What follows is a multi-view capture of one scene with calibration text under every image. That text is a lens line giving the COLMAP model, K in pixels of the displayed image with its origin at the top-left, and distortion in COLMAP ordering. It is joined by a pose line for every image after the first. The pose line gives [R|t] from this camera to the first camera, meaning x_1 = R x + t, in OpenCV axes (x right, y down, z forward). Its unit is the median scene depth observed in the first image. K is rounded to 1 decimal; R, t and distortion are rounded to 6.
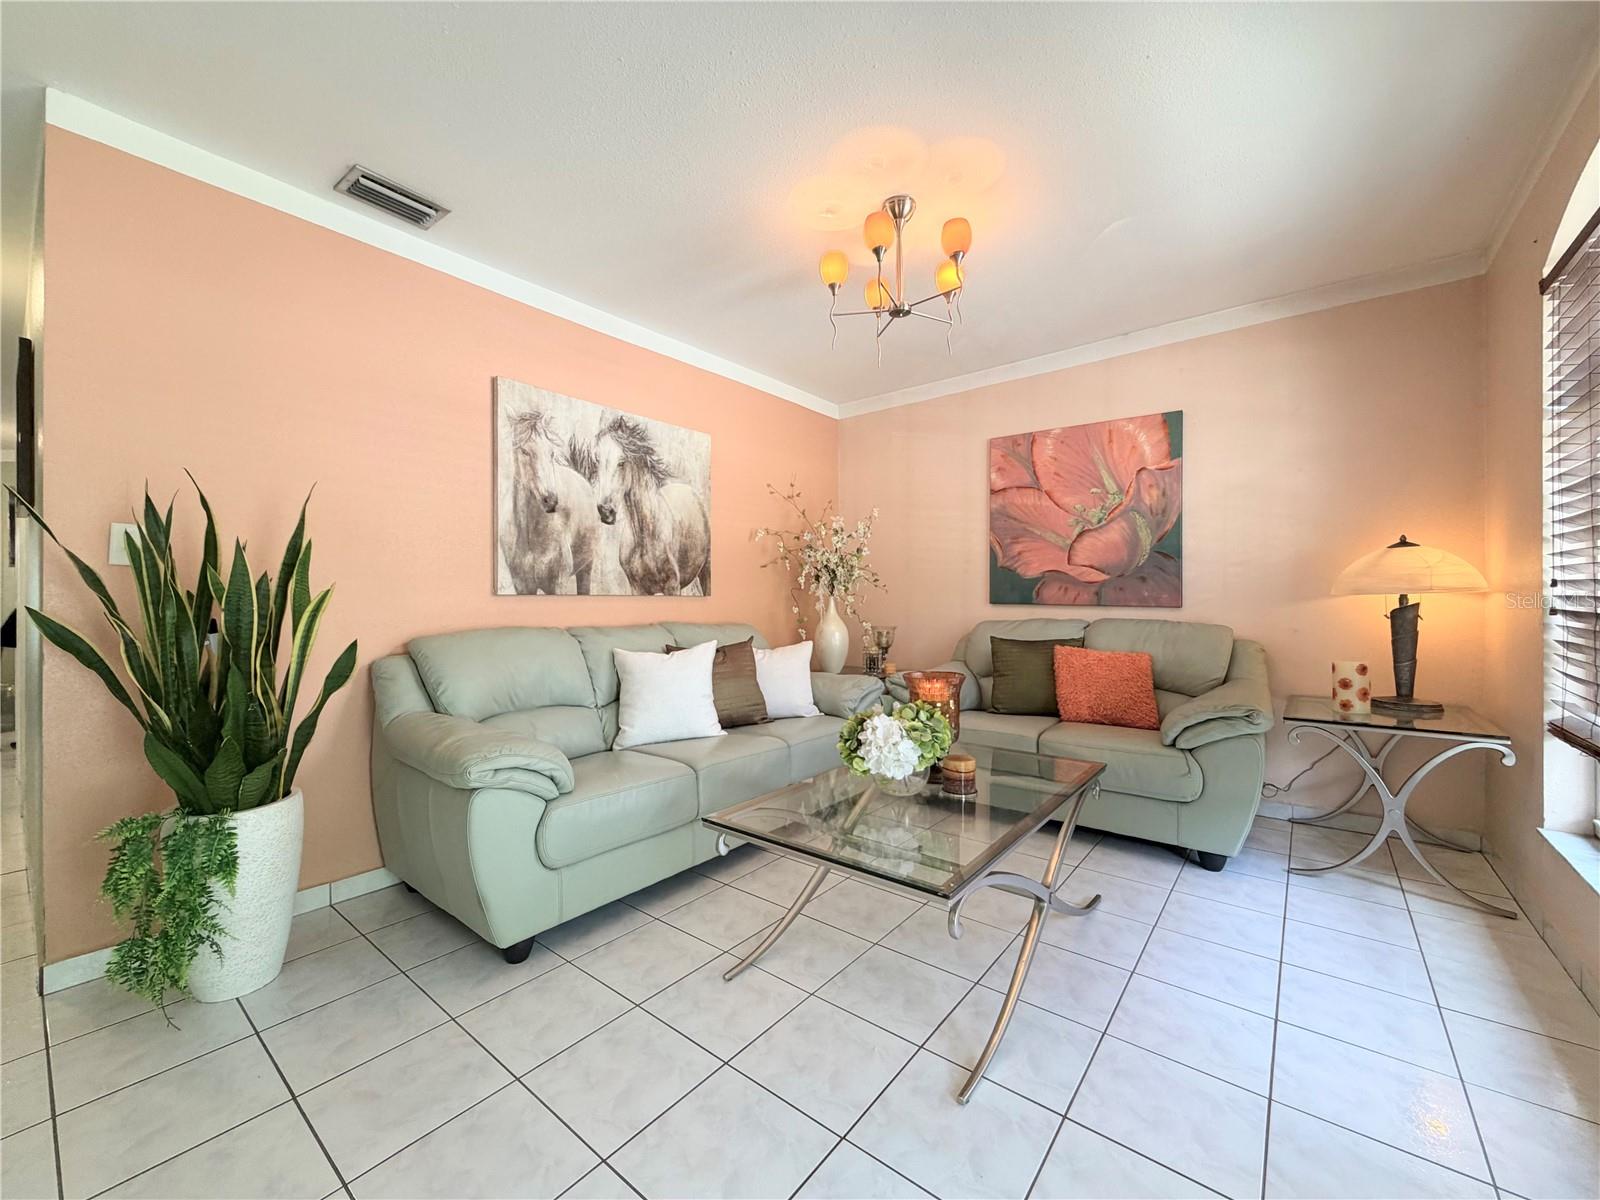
lens RADIAL K [[637.7, 0, 804.2], [0, 637.7, 594.9], [0, 0, 1]] dist [0.000632, 0.000610]
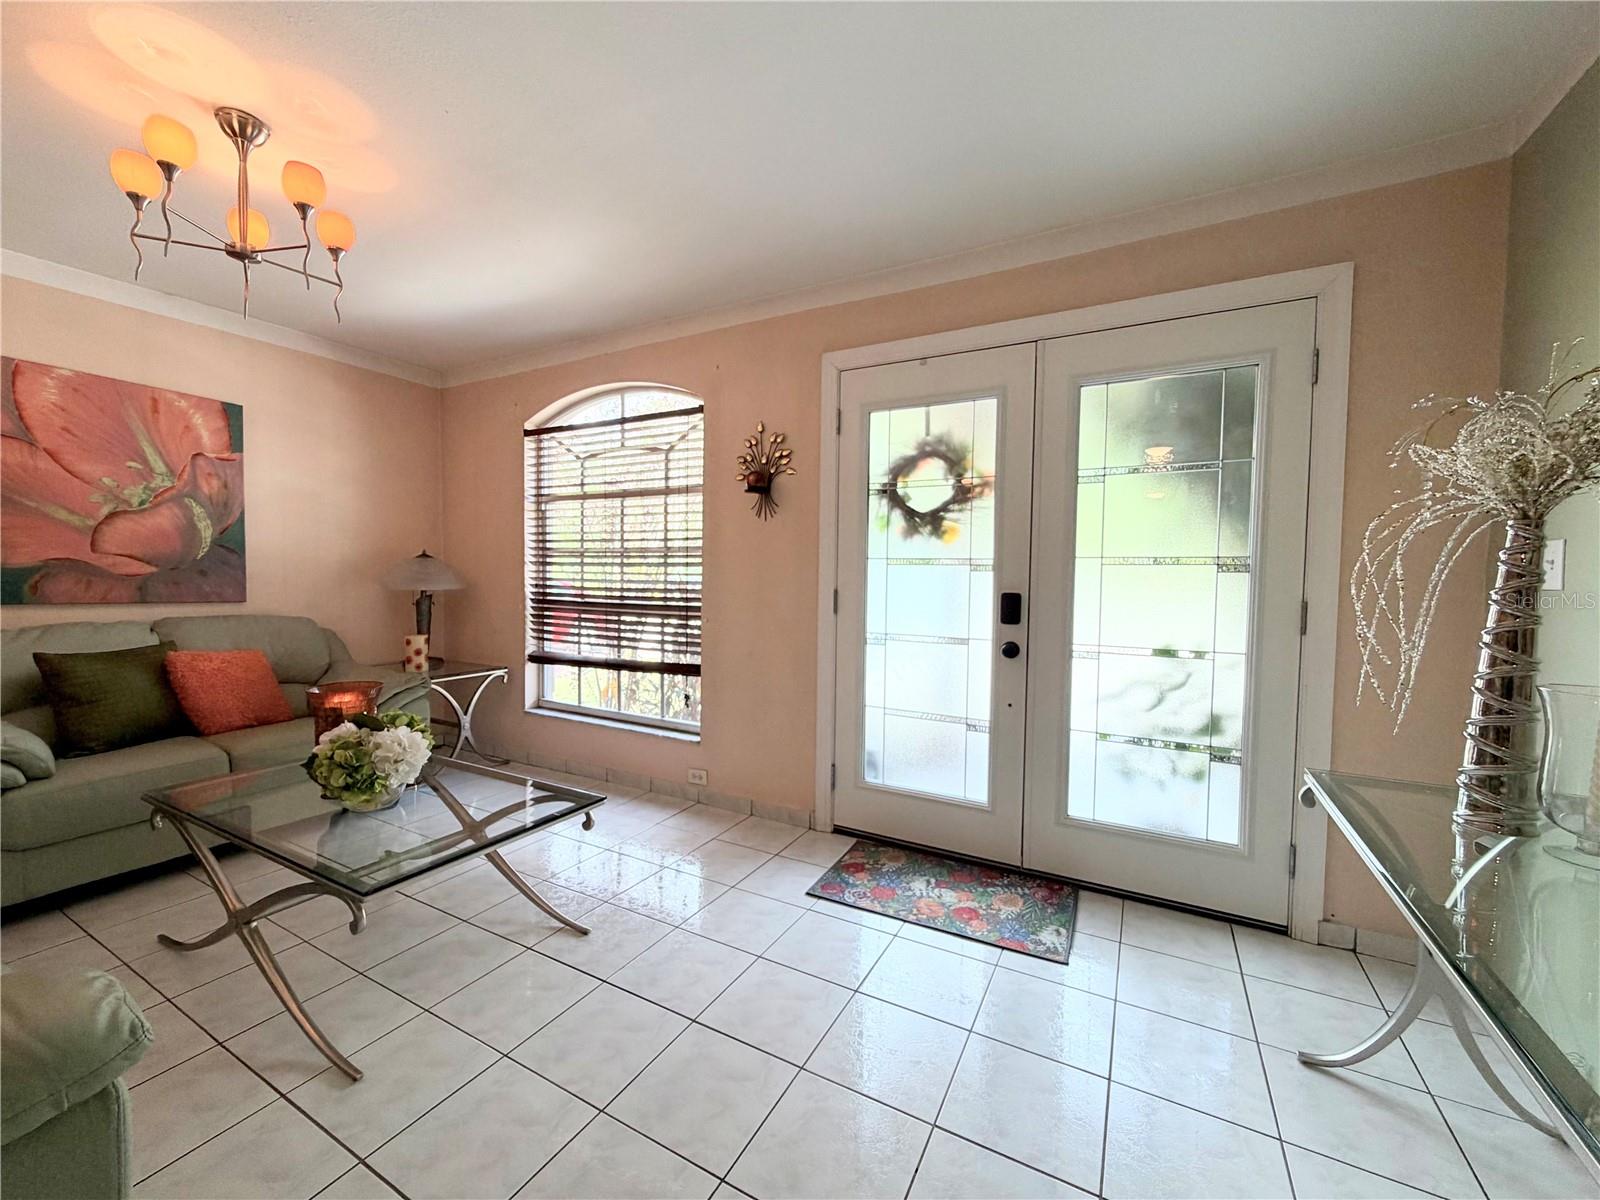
lens RADIAL K [[637.7, 0, 801.6], [0, 637.7, 612.6], [0, 0, 1]] dist [0.000632, 0.000610]
pose [[-0.167279, -0.052324, 0.984520, -0.552917], [-0.014588, 0.998613, 0.050595, -0.027659], [-0.985802, -0.005898, -0.167810, 0.296684]]
